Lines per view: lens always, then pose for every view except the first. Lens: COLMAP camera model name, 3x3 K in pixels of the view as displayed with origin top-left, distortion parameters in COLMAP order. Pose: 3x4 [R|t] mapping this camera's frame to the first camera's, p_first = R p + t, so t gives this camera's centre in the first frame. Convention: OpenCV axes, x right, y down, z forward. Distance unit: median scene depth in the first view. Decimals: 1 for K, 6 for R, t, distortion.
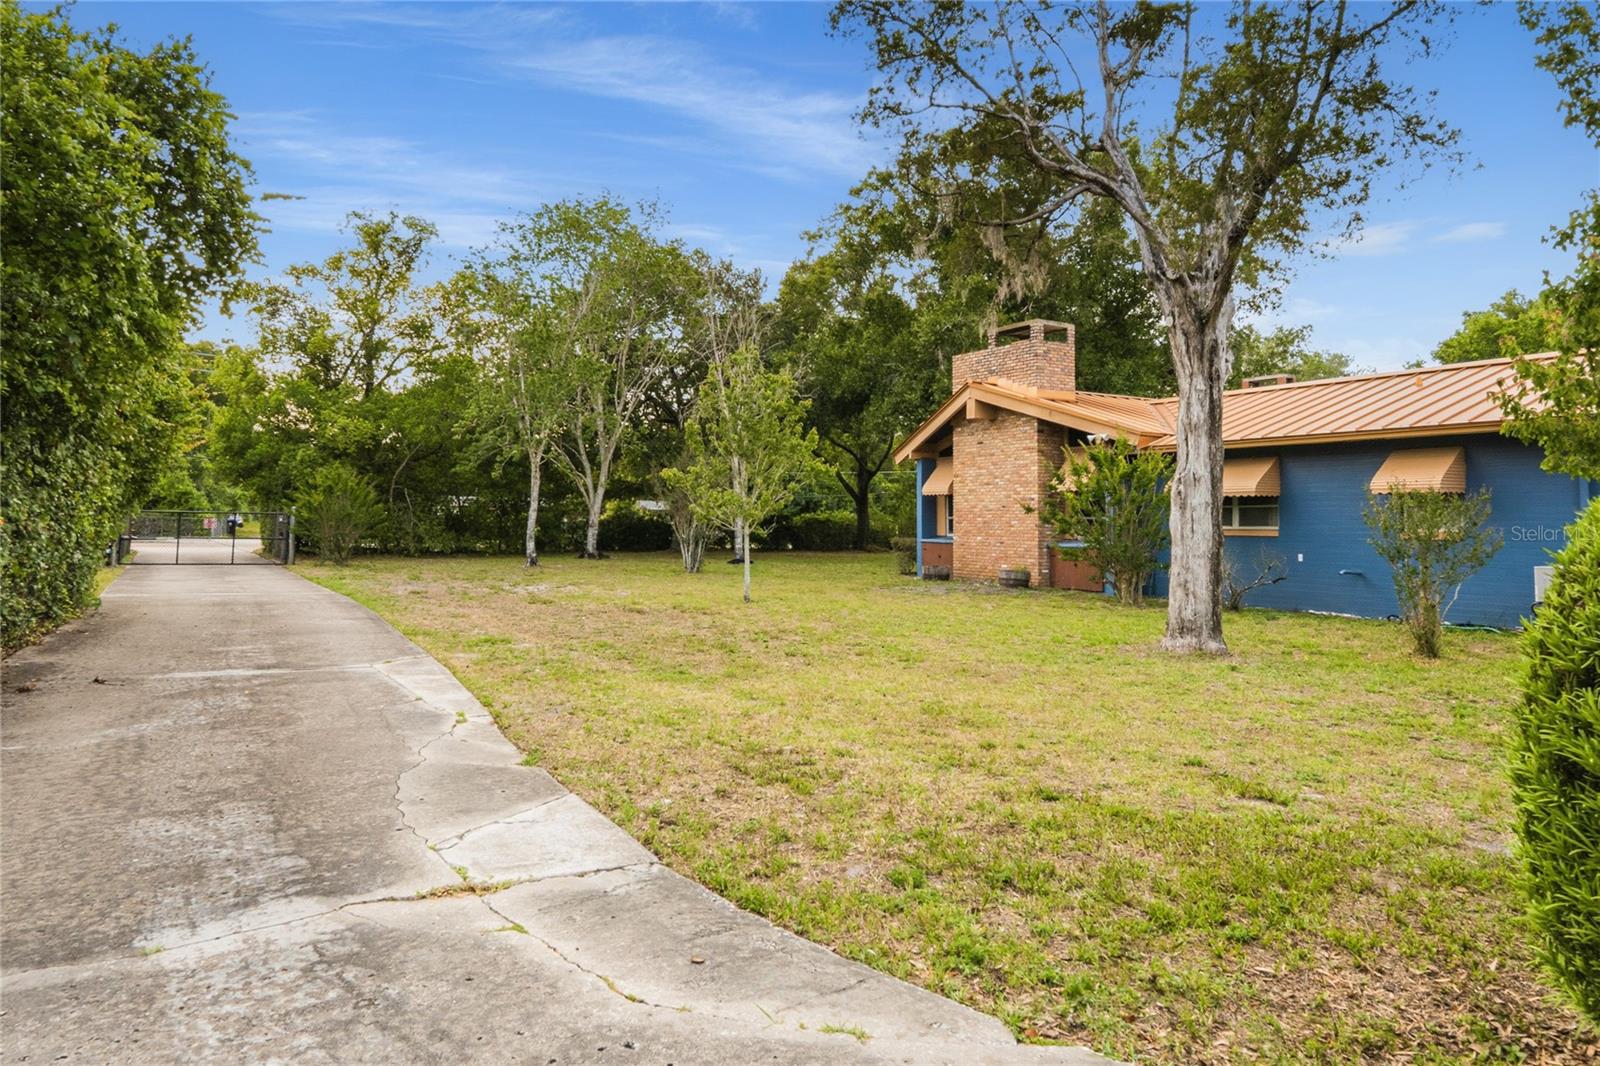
lens RADIAL K [[986.4, 0, 799.6], [0, 986.4, 531.1], [0, 0, 1]] dist [-0.010394, 0.003382]
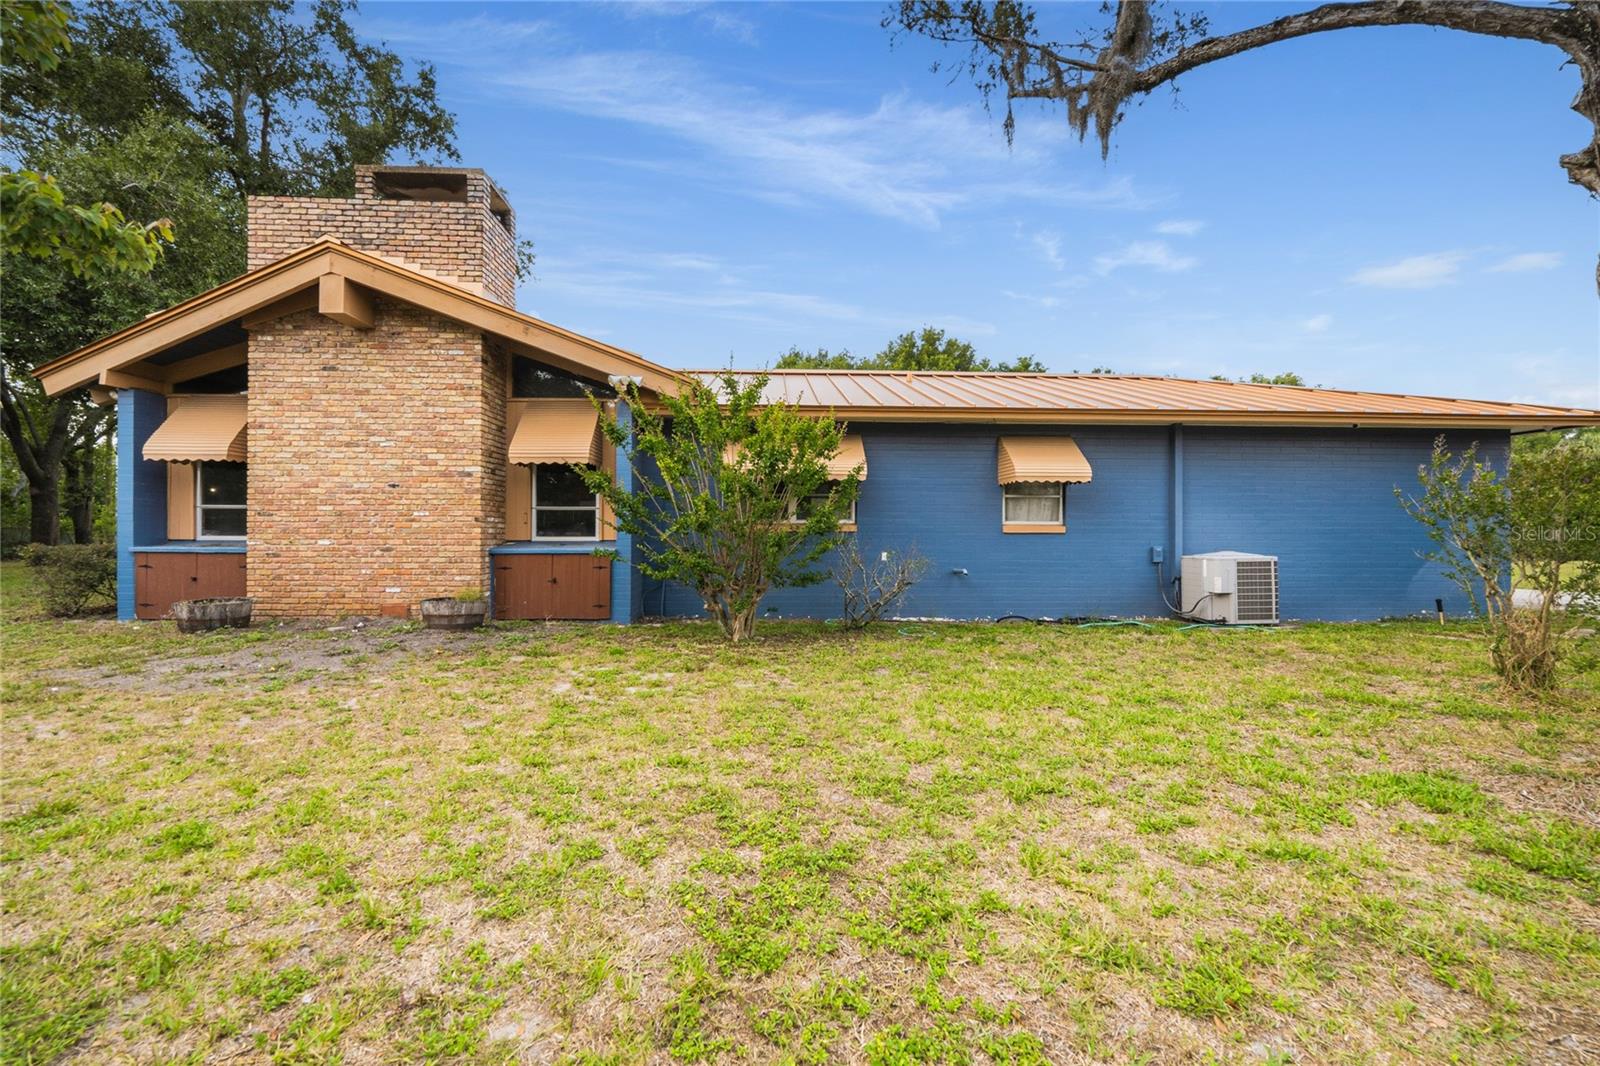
lens RADIAL K [[688.9, 0, 804.1], [0, 688.9, 525.9], [0, 0, 1]] dist [-0.000428, 0.000198]
pose [[0.459551, 0.003614, 0.888144, -0.033942], [0.009971, 0.999908, -0.009228, 0.004003], [-0.888095, 0.013096, 0.459473, 0.578705]]
